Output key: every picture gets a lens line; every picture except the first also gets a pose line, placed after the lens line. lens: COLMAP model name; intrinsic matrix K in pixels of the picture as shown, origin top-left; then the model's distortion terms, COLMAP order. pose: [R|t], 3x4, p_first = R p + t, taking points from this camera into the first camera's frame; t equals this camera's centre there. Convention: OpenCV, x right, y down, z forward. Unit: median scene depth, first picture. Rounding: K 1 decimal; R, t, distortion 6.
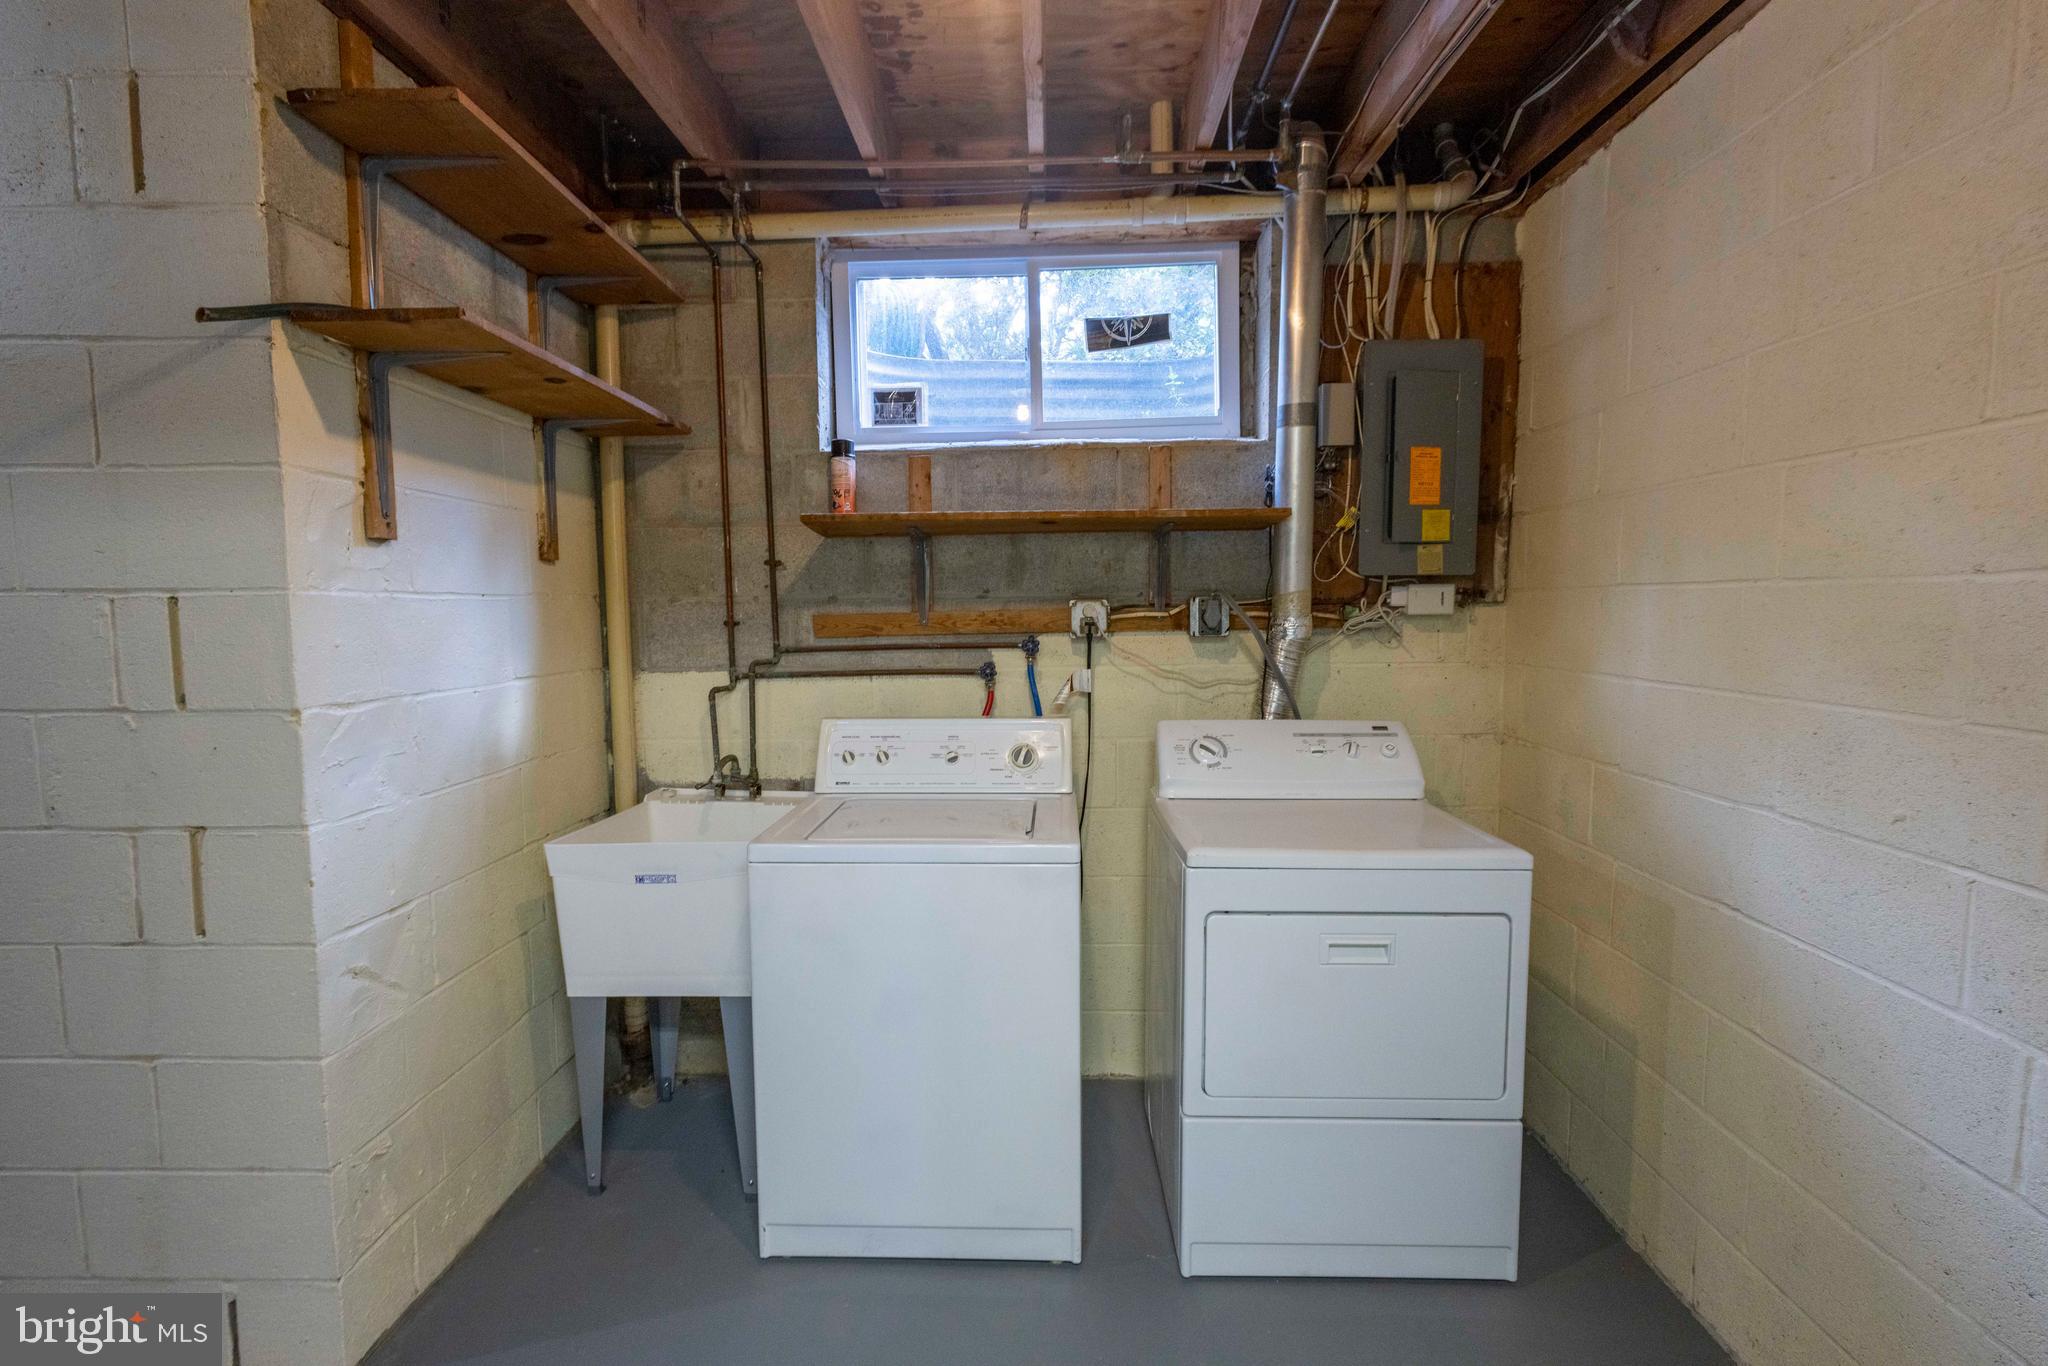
lens RADIAL K [[927.8, 0, 1024.0], [0, 927.8, 683.0], [0, 0, 1]] dist [0.005167, 0.000297]
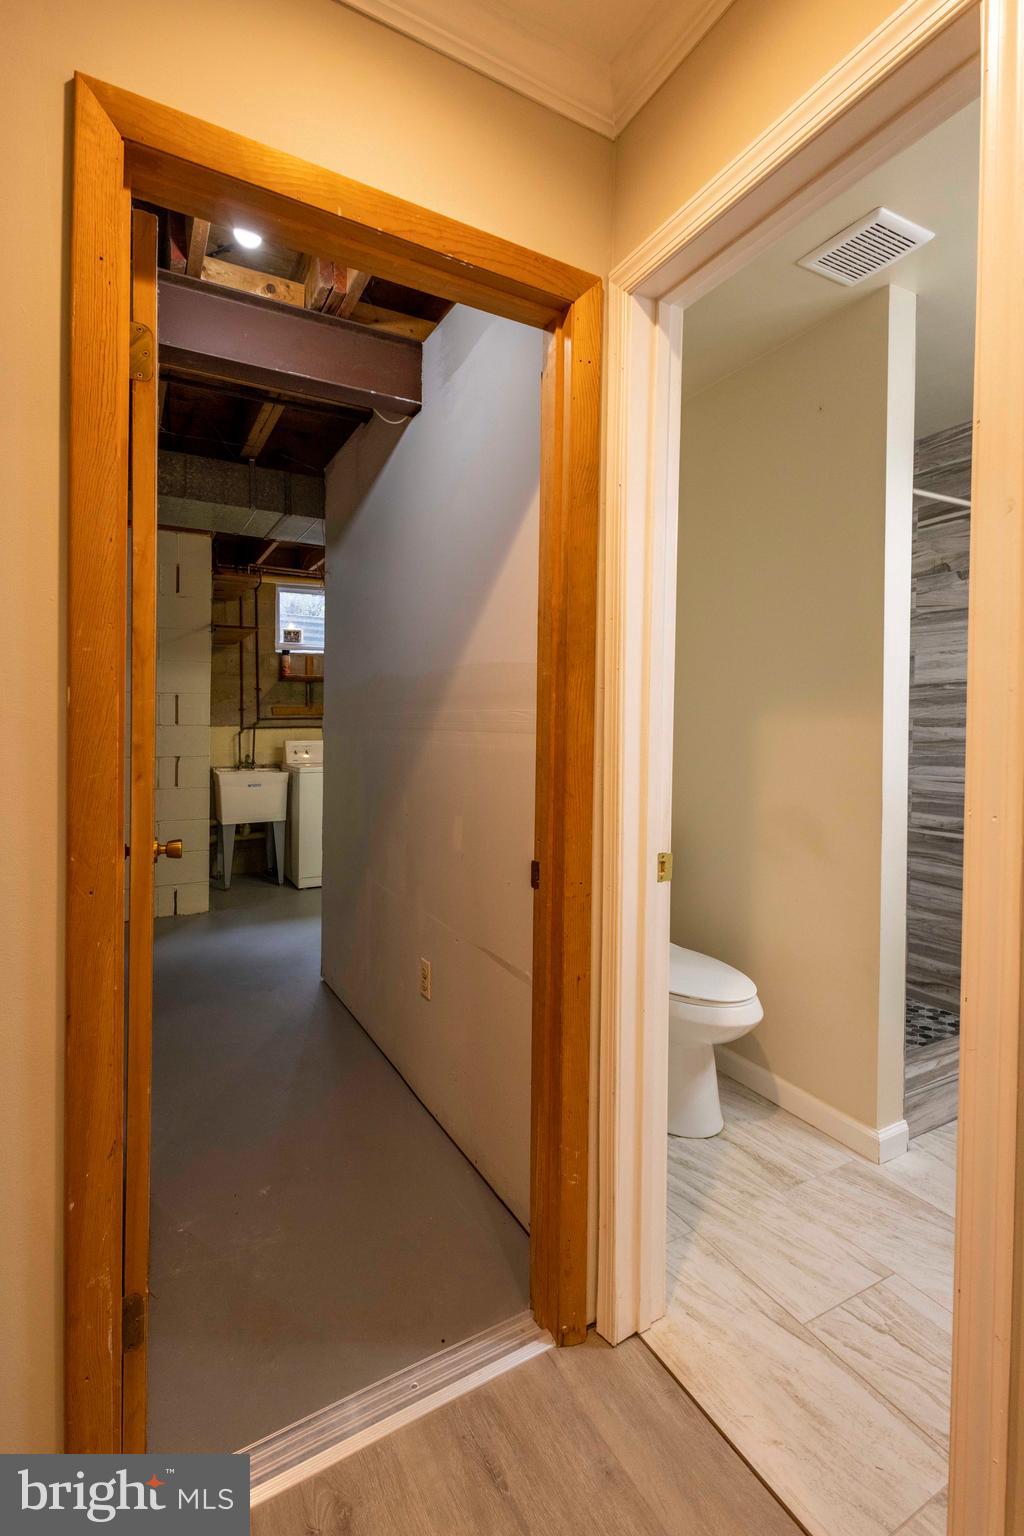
lens RADIAL K [[700.9, 0, 482.9], [0, 700.9, 724.1], [0, 0, 1]] dist [0.001414, 0.000041]
pose [[0.875117, 0.009911, 0.483810, -0.722412], [0.029857, 0.996780, -0.074424, 0.165941], [-0.482990, 0.079575, 0.872003, -1.256558]]
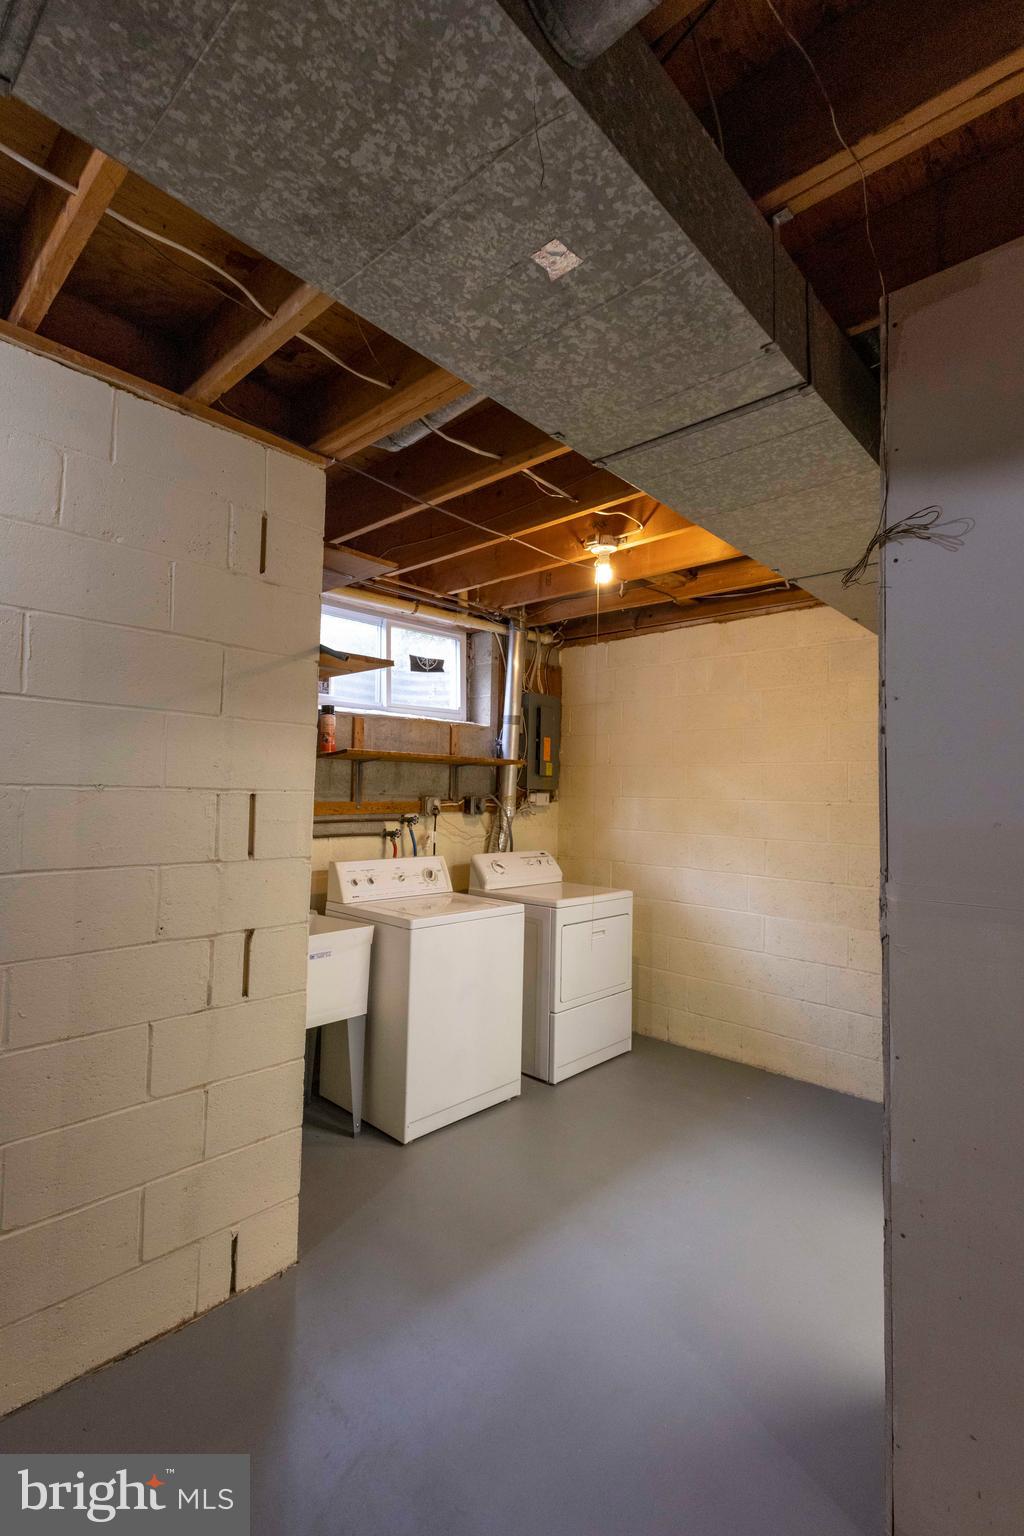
lens RADIAL K [[703.6, 0, 510.4], [0, 703.6, 760.4], [0, 0, 1]] dist [0.002948, 0.000157]
pose [[0.665813, 0.056934, 0.743943, -0.945238], [0.035830, 0.993494, -0.108100, 0.003113], [-0.745258, 0.098630, 0.659441, -0.138370]]
